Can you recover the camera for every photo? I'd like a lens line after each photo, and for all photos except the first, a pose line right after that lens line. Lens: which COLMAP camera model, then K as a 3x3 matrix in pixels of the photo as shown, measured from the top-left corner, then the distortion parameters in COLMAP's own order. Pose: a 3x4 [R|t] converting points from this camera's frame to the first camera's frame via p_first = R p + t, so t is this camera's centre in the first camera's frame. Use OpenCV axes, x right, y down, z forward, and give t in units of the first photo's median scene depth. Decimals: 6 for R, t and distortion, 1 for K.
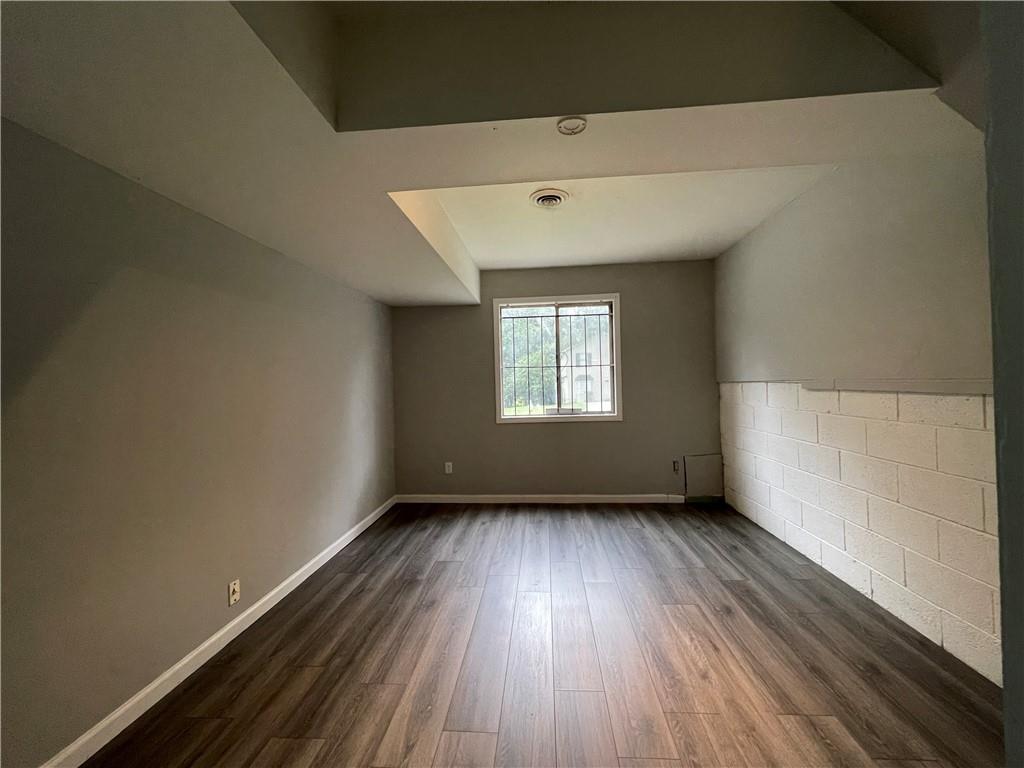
lens RADIAL K [[414.0, 0, 514.9], [0, 414.0, 382.2], [0, 0, 1]] dist [-0.000095, 0.000468]
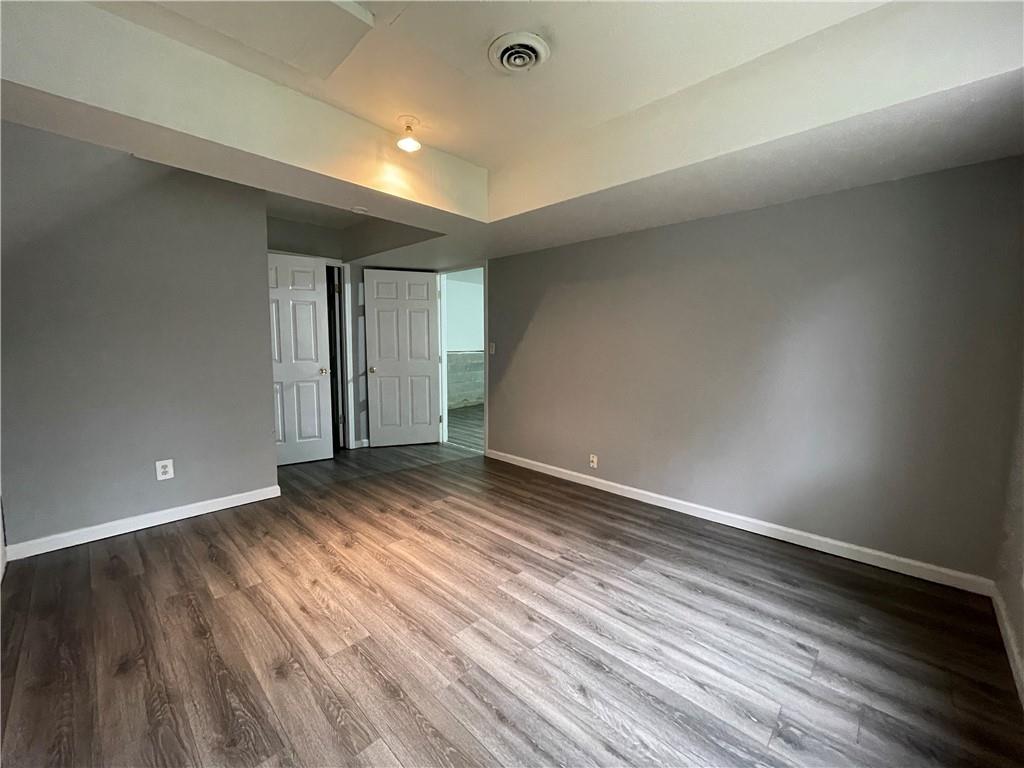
lens RADIAL K [[414.0, 0, 515.6], [0, 414.0, 380.8], [0, 0, 1]] dist [-0.000095, 0.000468]
pose [[-0.635618, 0.092232, -0.766474, 0.737176], [0.012661, 0.993950, 0.109105, -0.009674], [0.771900, 0.059645, -0.632940, 1.681878]]
